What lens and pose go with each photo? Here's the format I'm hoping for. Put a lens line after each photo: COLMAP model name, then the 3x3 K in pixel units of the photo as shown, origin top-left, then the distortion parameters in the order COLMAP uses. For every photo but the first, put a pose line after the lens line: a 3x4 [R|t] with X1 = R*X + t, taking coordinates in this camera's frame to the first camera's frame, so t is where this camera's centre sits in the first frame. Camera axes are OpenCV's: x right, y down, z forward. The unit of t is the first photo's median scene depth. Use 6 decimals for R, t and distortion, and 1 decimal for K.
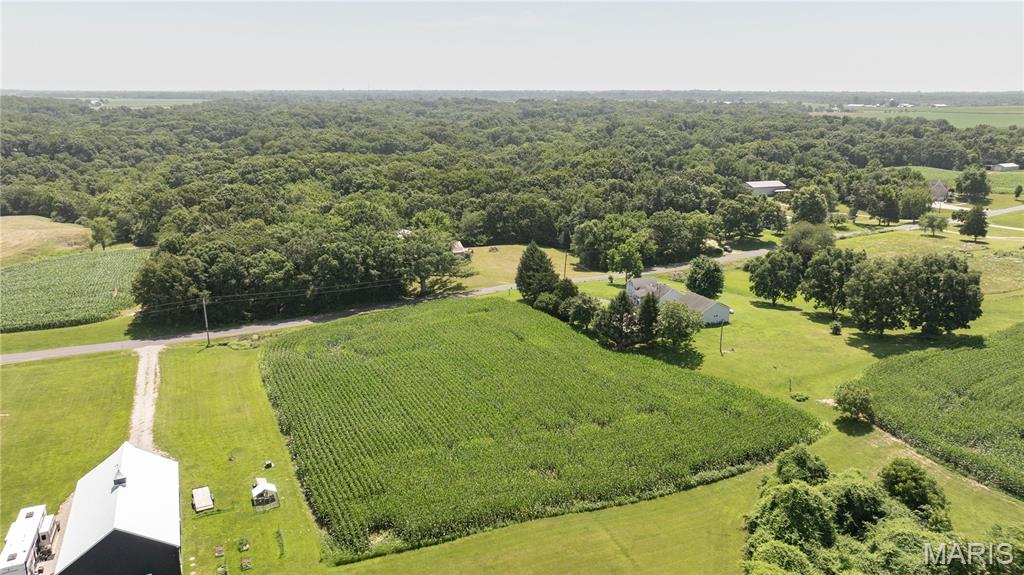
lens RADIAL K [[715.6, 0, 516.2], [0, 715.6, 290.4], [0, 0, 1]] dist [-0.012394, 0.000147]
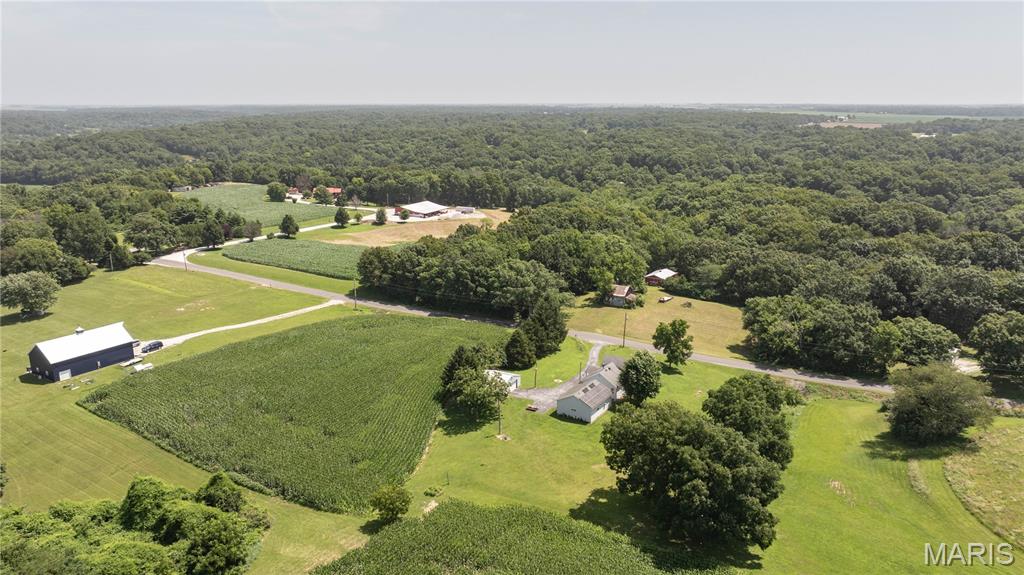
lens RADIAL K [[715.6, 0, 516.2], [0, 715.6, 290.4], [0, 0, 1]] dist [-0.012394, 0.000147]
pose [[0.542726, 0.211778, -0.812772, 0.866186], [-0.225621, 0.968882, 0.101797, -0.170723], [0.809039, 0.128130, 0.573619, 0.378334]]
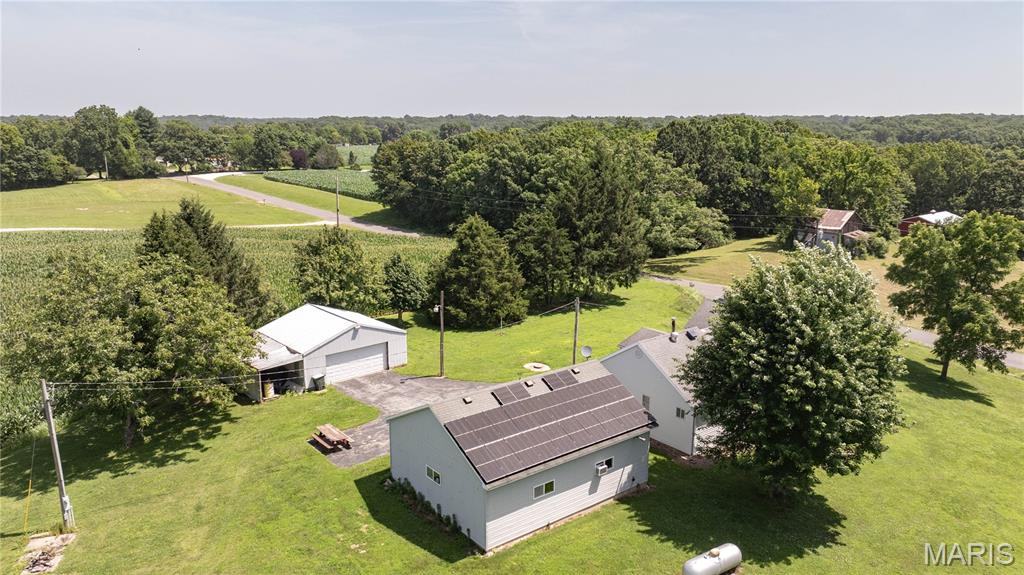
lens RADIAL K [[725.7, 0, 538.9], [0, 725.7, 286.8], [0, 0, 1]] dist [-0.031265, -0.000775]
pose [[0.256164, 0.210607, -0.943411, 0.415757], [-0.276591, 0.951139, 0.137230, -0.040980], [0.926217, 0.225786, 0.301900, 0.894308]]
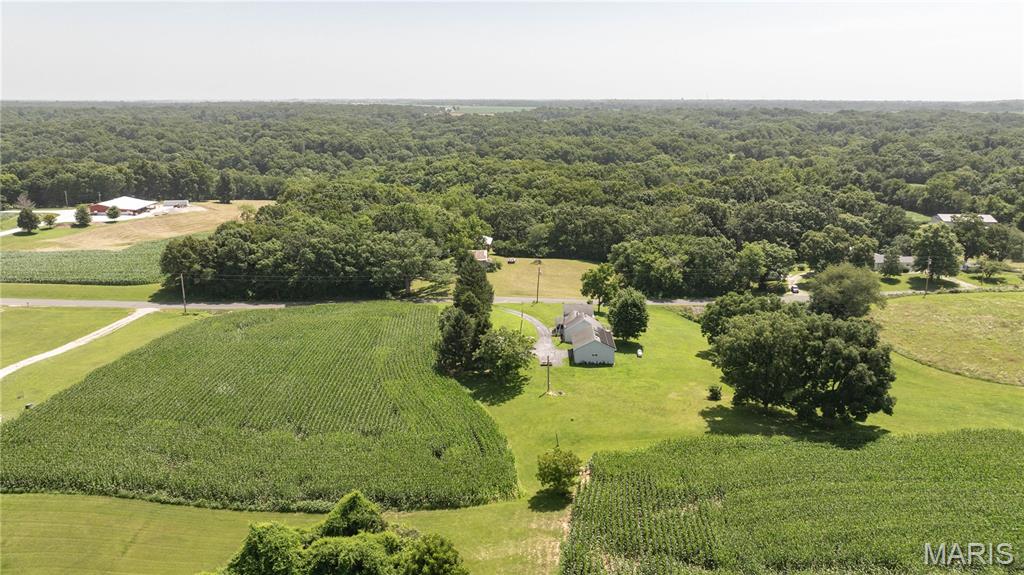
lens RADIAL K [[725.6, 0, 513.4], [0, 725.6, 275.6], [0, 0, 1]] dist [-0.020363, 0.000927]
pose [[0.893933, 0.105890, -0.435512, 0.525308], [-0.120767, 0.992659, -0.006533, -0.040226], [0.431623, 0.058436, 0.900159, 0.136905]]
